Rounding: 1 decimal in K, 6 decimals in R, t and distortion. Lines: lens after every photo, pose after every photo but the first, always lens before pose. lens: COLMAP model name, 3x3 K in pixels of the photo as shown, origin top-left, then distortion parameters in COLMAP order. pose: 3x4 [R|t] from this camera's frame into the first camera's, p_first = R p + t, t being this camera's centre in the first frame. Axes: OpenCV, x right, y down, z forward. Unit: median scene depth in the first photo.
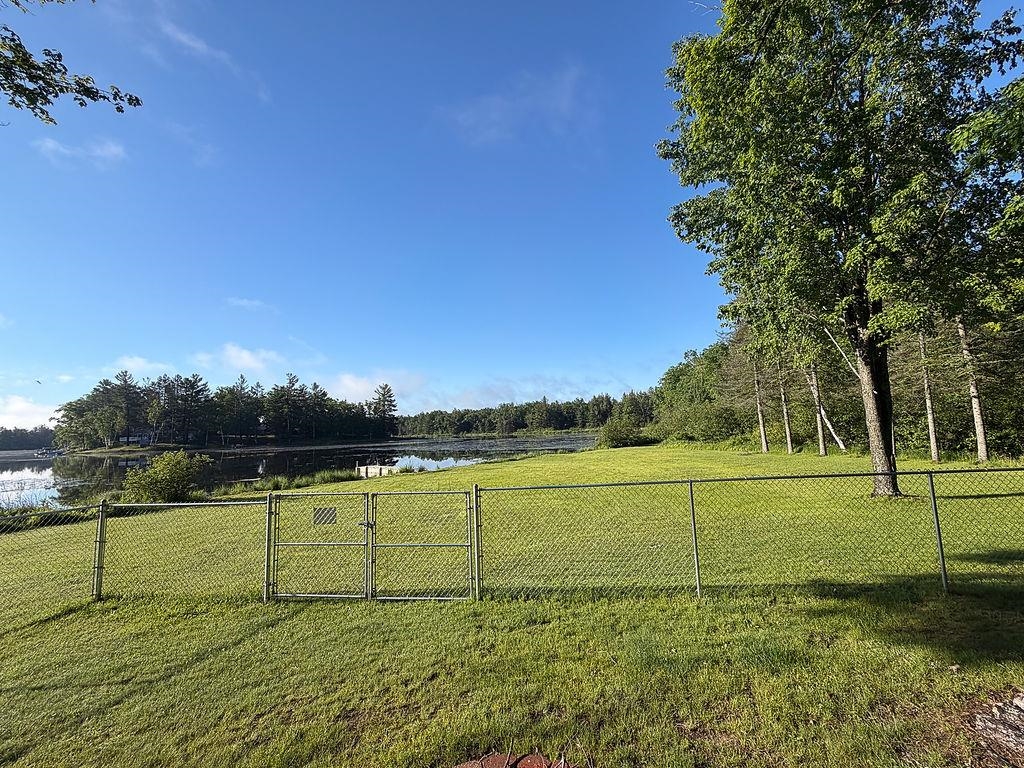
lens RADIAL K [[426.9, 0, 512.0], [0, 426.9, 384.0], [0, 0, 1]] dist [0.000494, -0.000010]
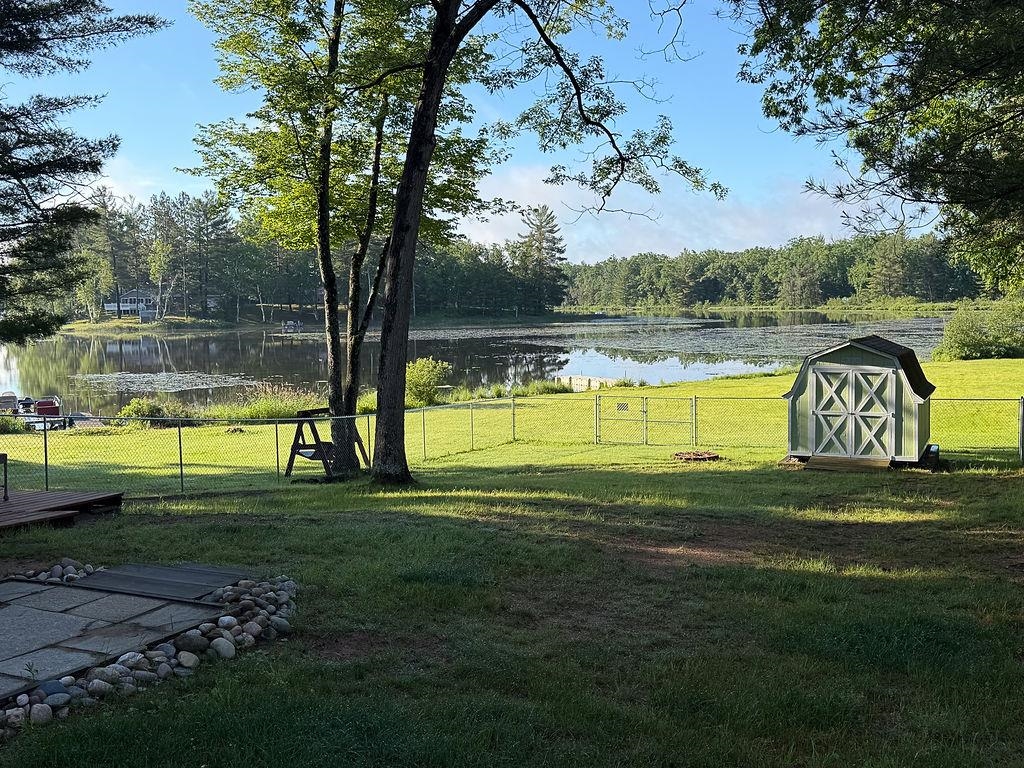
lens RADIAL K [[1025.7, 0, 512.0], [0, 1025.7, 384.0], [0, 0, 1]] dist [0.176541, -0.359916]
pose [[0.956128, 0.043455, -0.289708, 0.015956], [0.015184, 0.980256, 0.197147, -0.024866], [0.292555, -0.192897, 0.936591, -0.119519]]
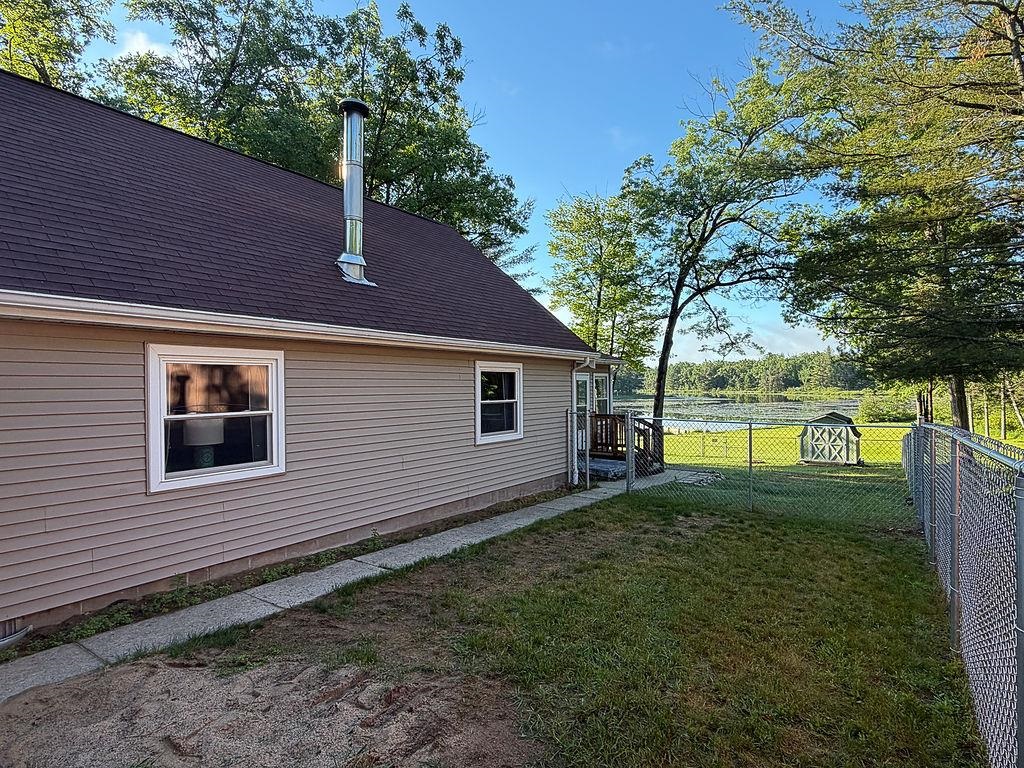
lens RADIAL K [[558.8, 0, 512.0], [0, 558.8, 384.0], [0, 0, 1]] dist [-0.001989, -0.000017]
pose [[0.897744, 0.027615, -0.439651, 0.008870], [0.024469, 0.993366, 0.112360, -0.032951], [0.439837, -0.111628, 0.891113, -0.167778]]
